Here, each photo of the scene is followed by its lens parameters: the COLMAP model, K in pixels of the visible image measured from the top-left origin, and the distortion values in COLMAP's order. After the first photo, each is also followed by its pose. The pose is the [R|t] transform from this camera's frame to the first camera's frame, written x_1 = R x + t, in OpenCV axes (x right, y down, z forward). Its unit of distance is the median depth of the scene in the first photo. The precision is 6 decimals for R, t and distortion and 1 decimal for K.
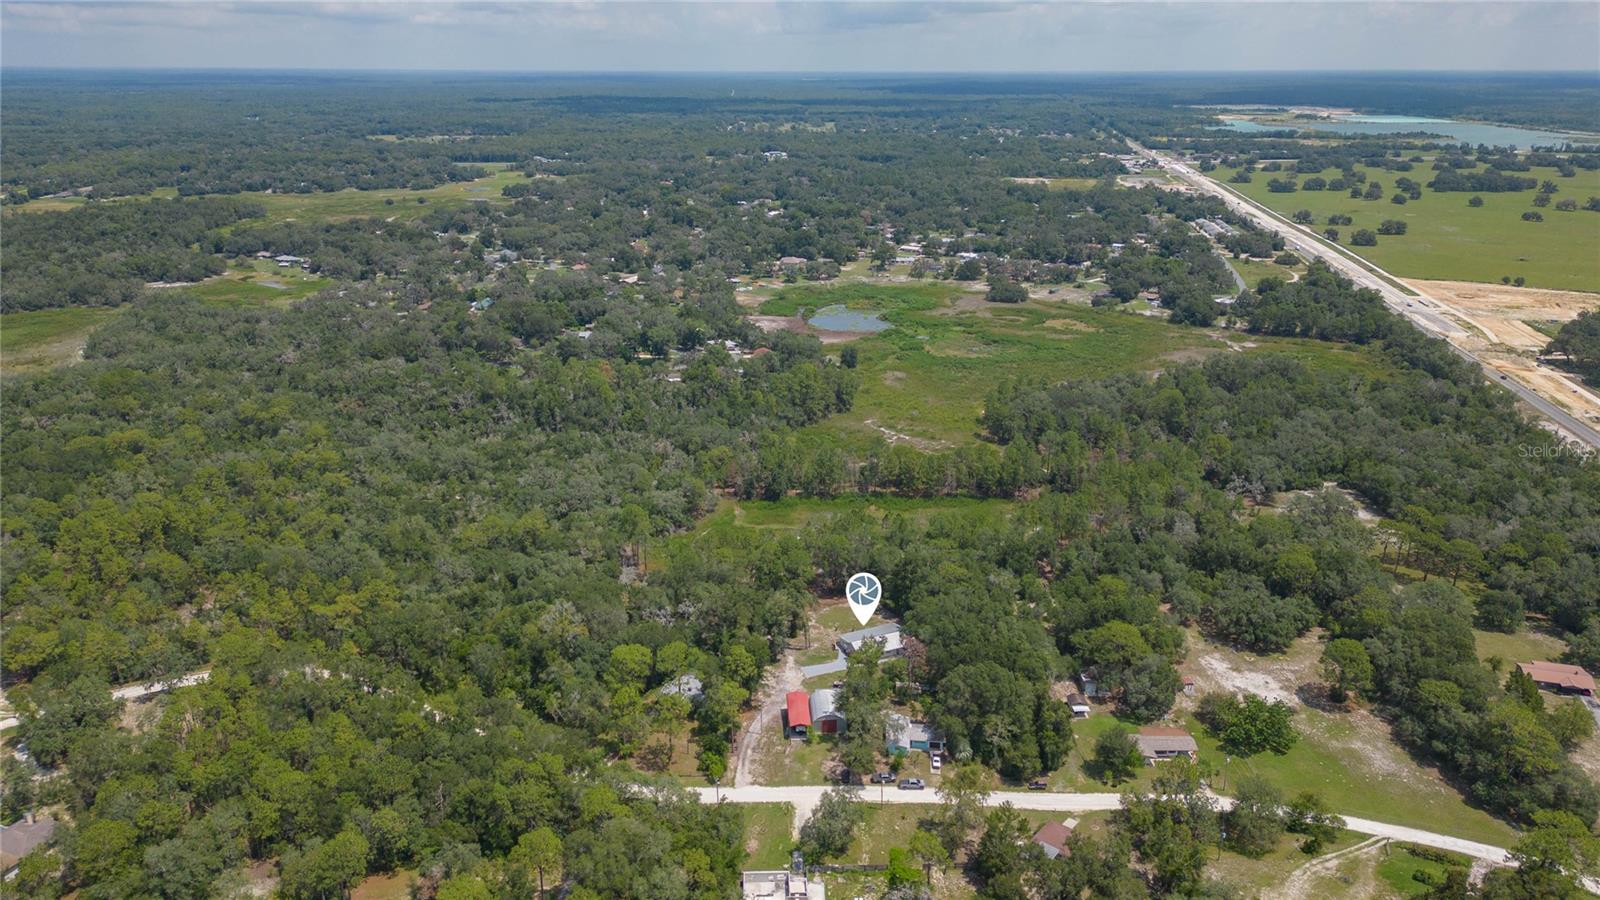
lens RADIAL K [[1116.5, 0, 800.0], [0, 1116.5, 450.0], [0, 0, 1]] dist [0.058881, -0.055819]
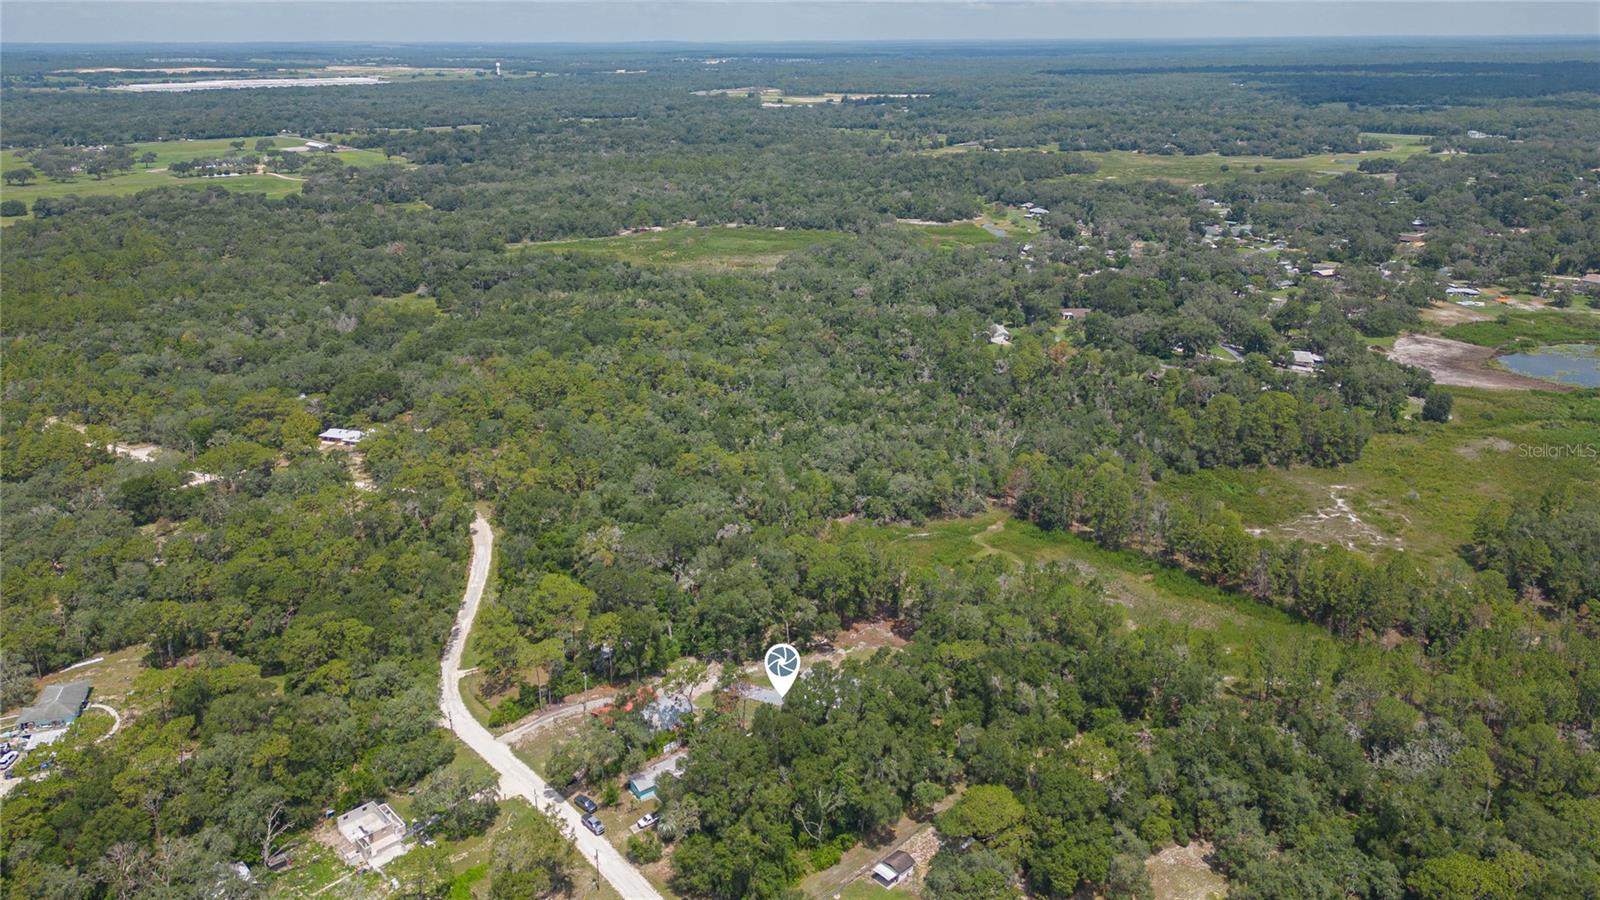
lens RADIAL K [[1116.5, 0, 800.0], [0, 1116.5, 450.0], [0, 0, 1]] dist [0.058881, -0.055819]
pose [[0.664659, 0.251728, -0.703464, 0.676631], [-0.233880, 0.964314, 0.124092, -0.113867], [0.709597, 0.082048, 0.699814, 0.440331]]
